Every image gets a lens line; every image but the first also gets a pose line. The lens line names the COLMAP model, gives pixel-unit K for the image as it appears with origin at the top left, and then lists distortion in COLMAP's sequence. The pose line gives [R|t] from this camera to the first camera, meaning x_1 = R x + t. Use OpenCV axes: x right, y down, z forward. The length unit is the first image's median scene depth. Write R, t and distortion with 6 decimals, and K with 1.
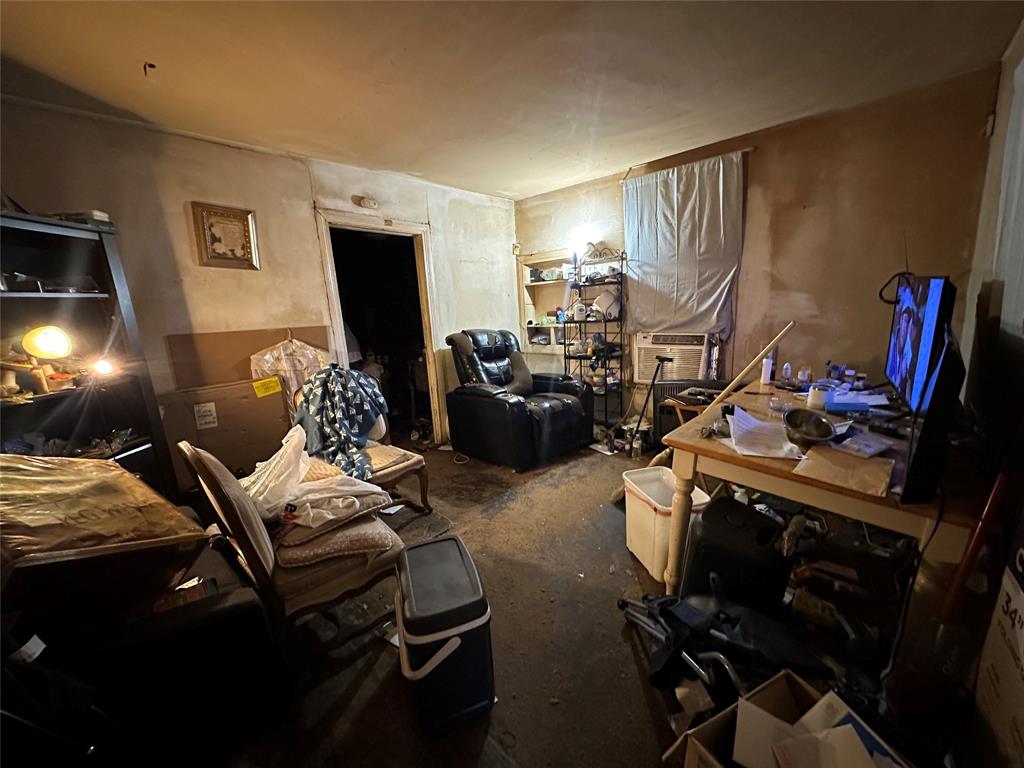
lens RADIAL K [[402.2, 0, 511.2], [0, 402.2, 392.8], [0, 0, 1]] dist [-0.000794, -0.000060]
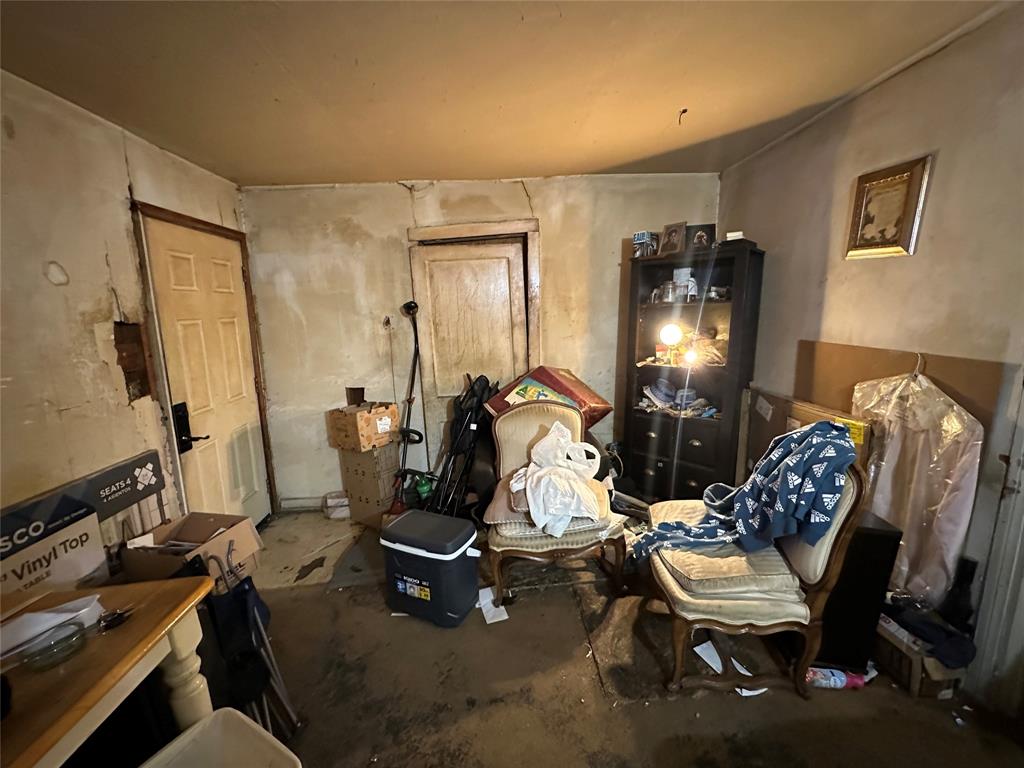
lens RADIAL K [[411.2, 0, 512.7], [0, 411.2, 382.0], [0, 0, 1]] dist [-0.002821, -0.000080]
pose [[-0.703192, 0.182247, -0.687246, 0.276599], [-0.105473, 0.929157, 0.354319, -0.302594], [0.703133, 0.321641, -0.634154, 1.103624]]
